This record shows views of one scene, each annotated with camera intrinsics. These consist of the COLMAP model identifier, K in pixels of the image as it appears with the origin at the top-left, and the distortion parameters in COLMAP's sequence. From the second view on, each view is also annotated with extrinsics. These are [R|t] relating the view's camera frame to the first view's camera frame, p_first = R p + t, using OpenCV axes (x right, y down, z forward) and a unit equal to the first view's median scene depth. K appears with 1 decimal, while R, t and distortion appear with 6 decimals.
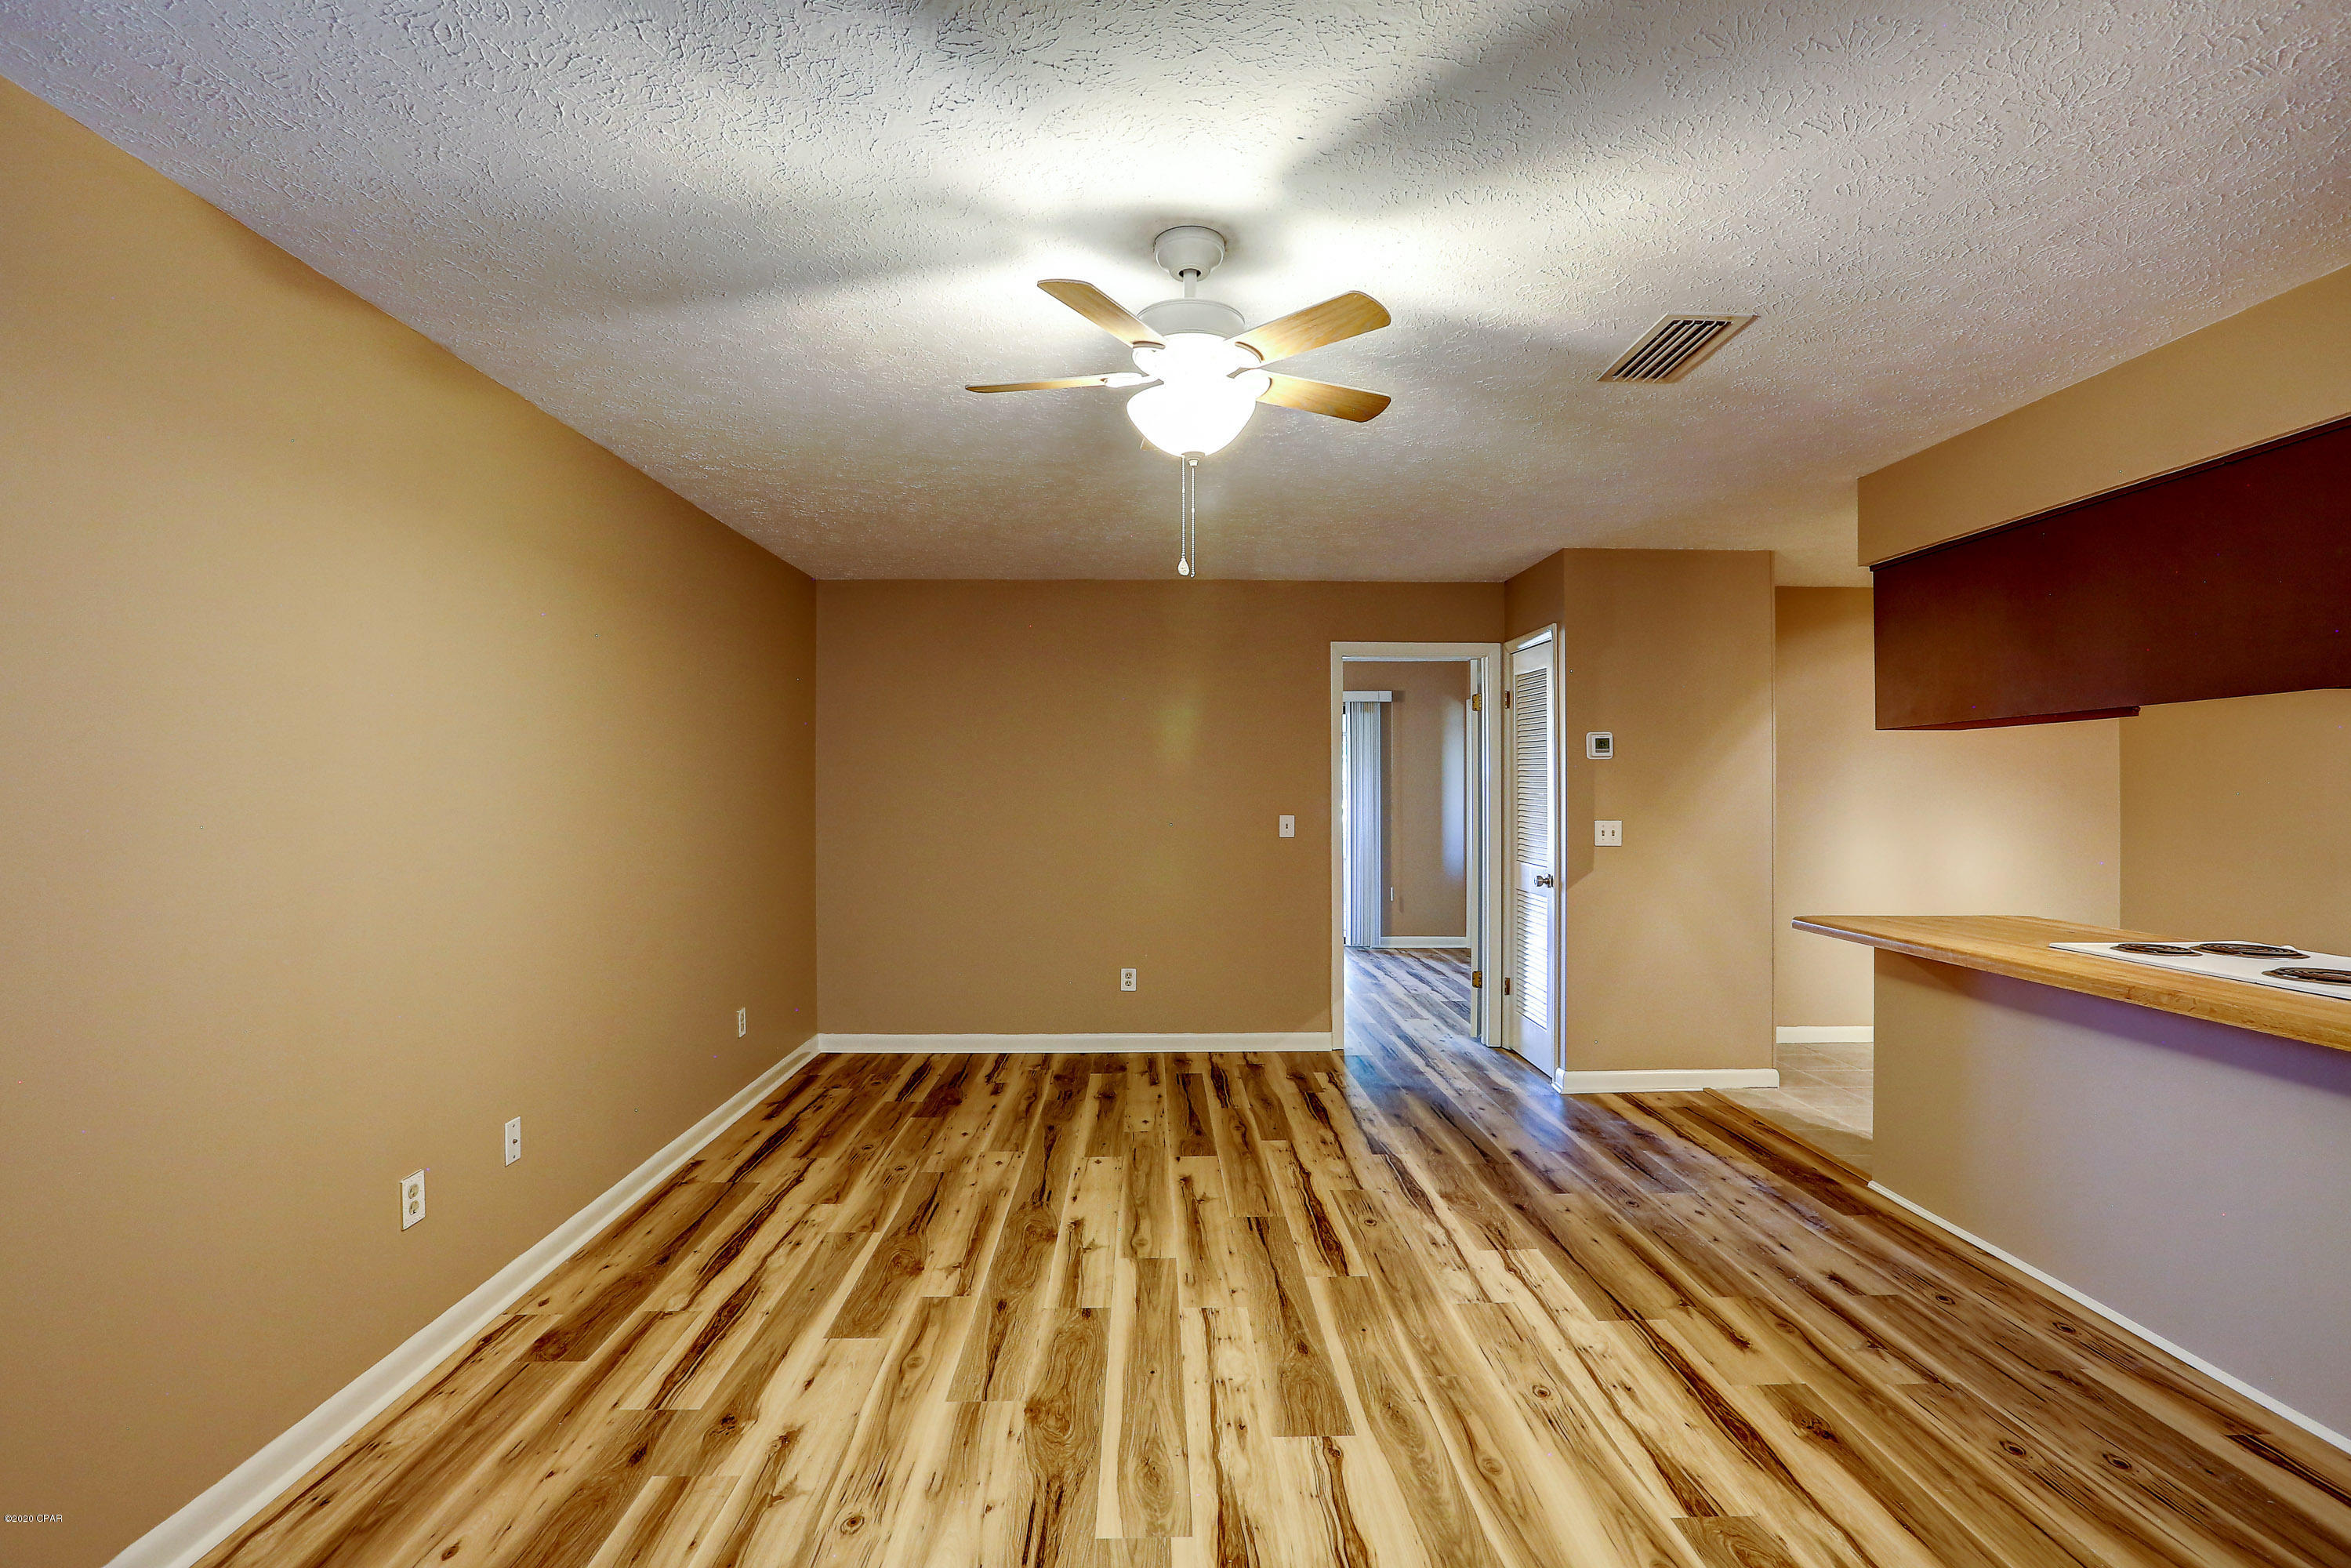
lens RADIAL K [[1105.8, 0, 1183.9], [0, 1105.8, 765.5], [0, 0, 1]] dist [-0.044044, 0.015869]
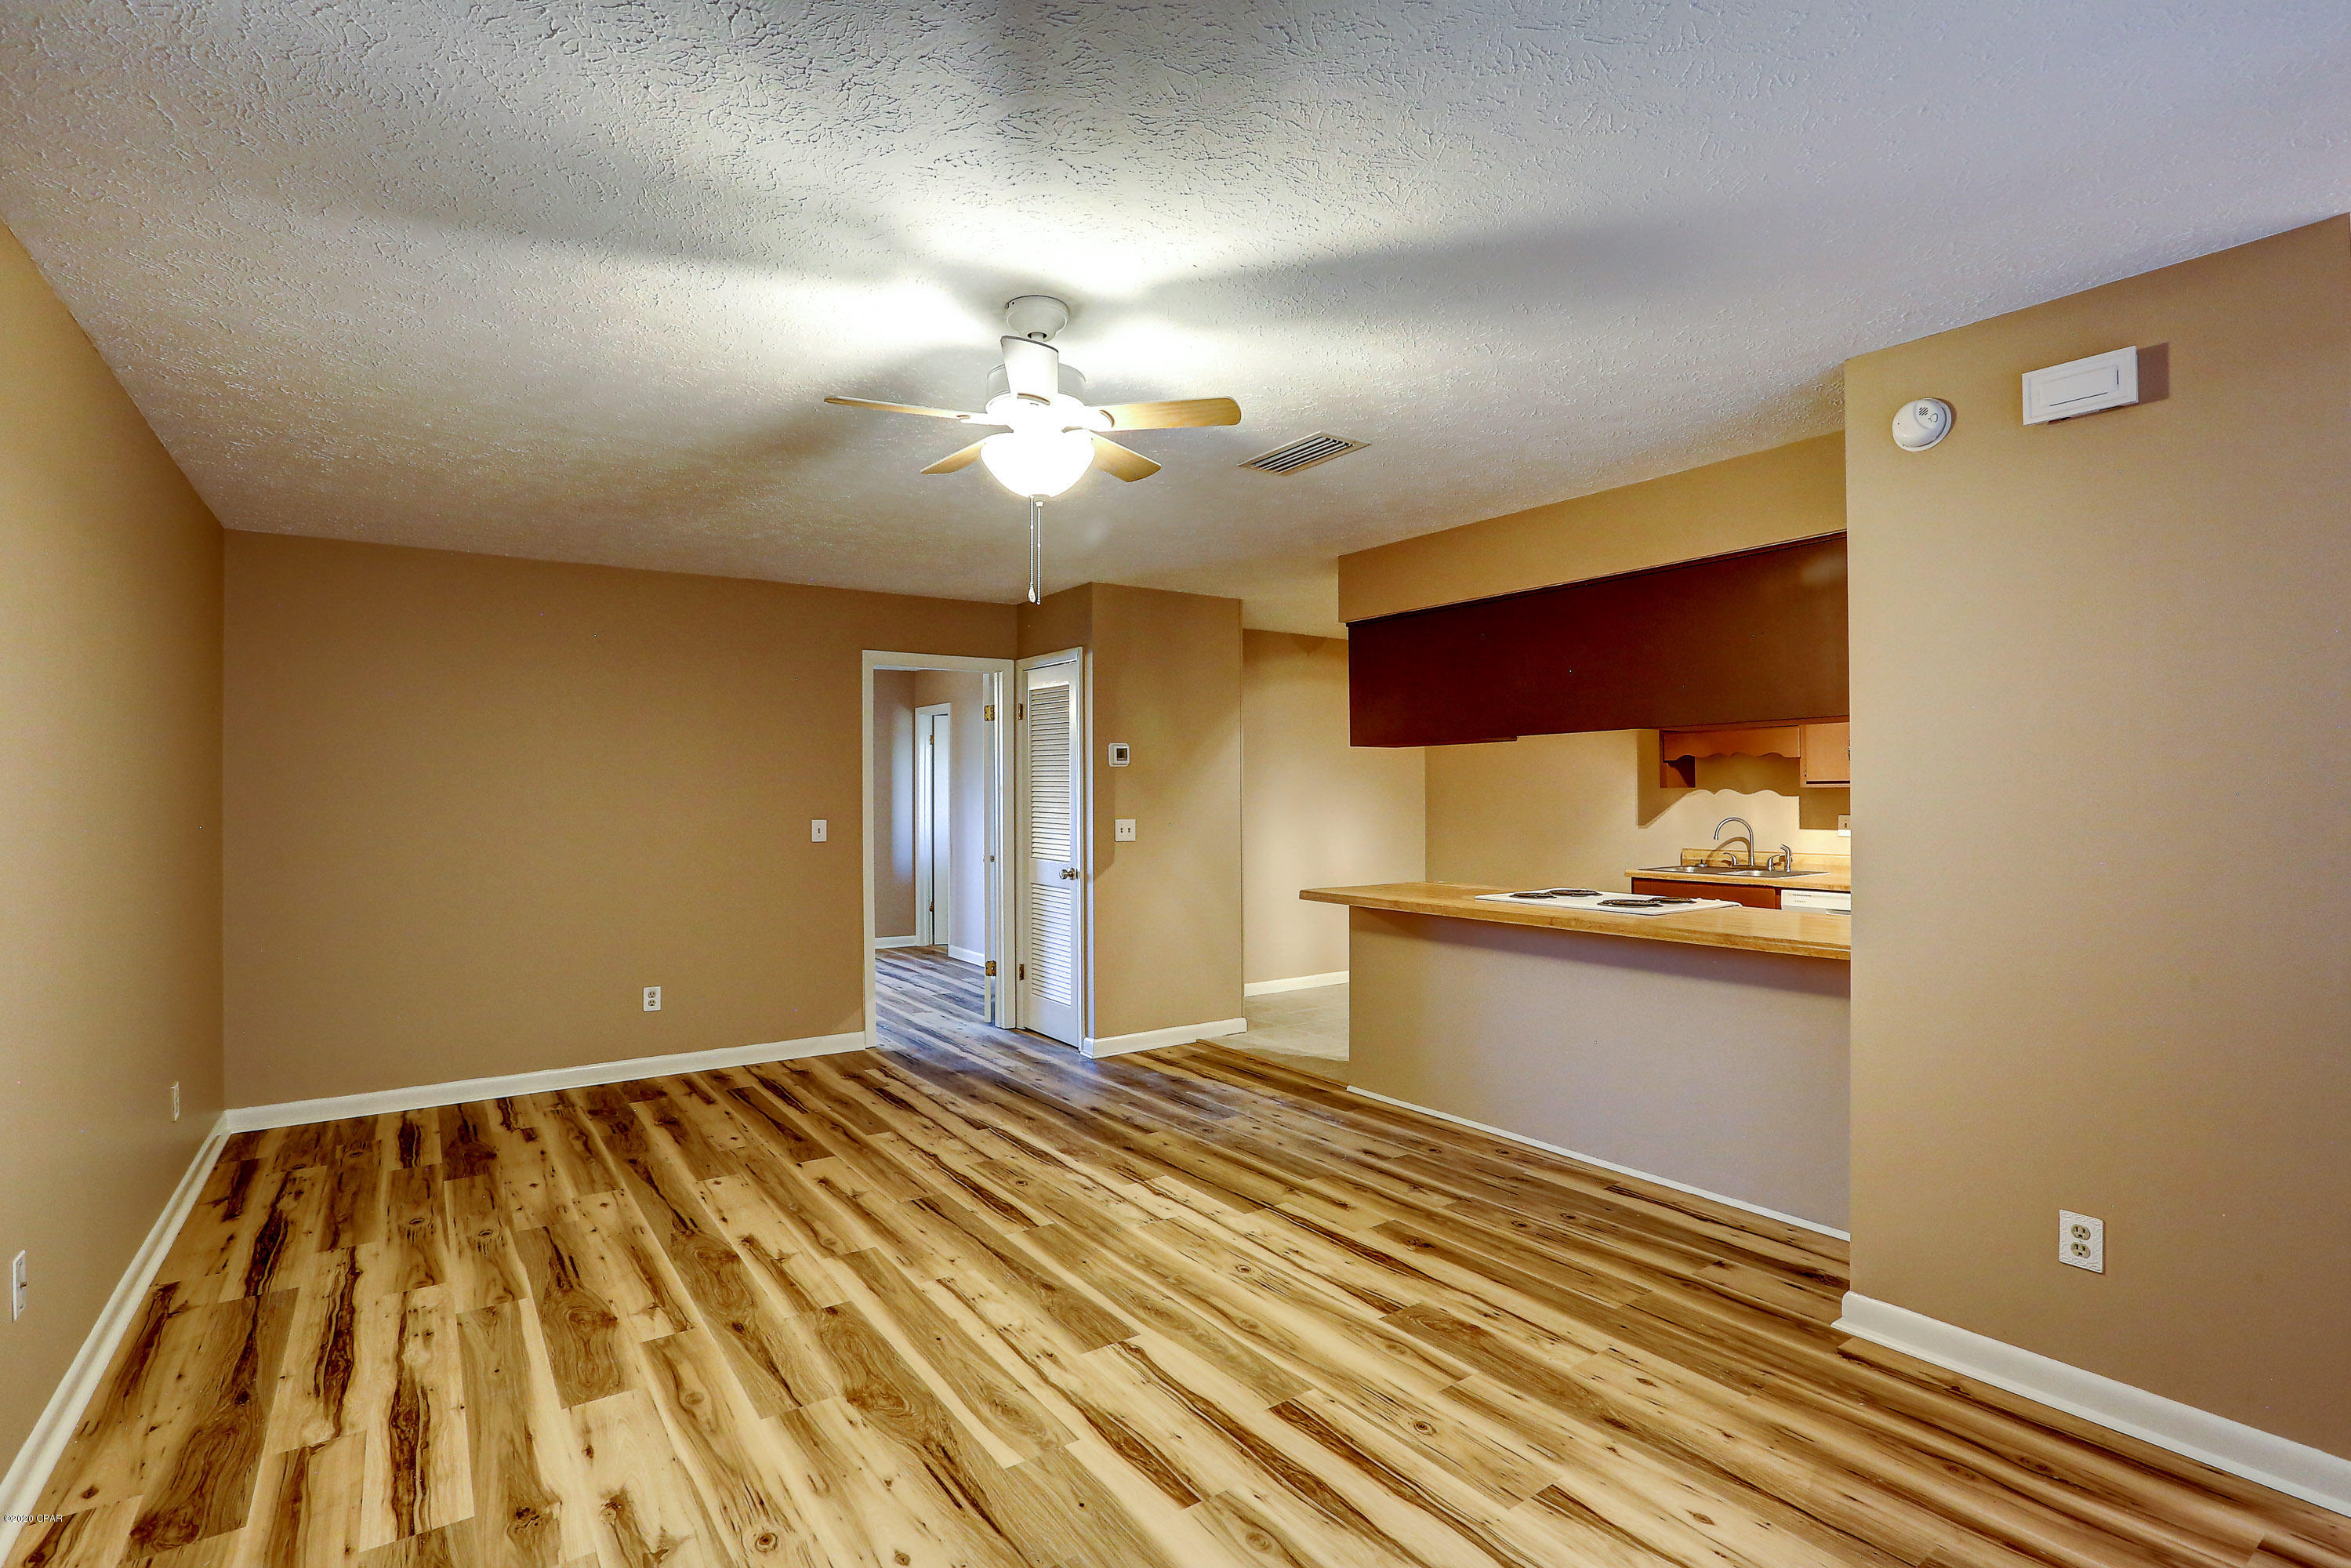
lens RADIAL K [[1105.8, 0, 1177.8], [0, 1105.8, 762.5], [0, 0, 1]] dist [-0.044044, 0.015869]
pose [[0.833298, 0.011843, 0.552698, -0.356069], [-0.007888, 0.999923, -0.009534, 0.000998], [-0.552768, 0.003585, 0.833327, -0.015574]]
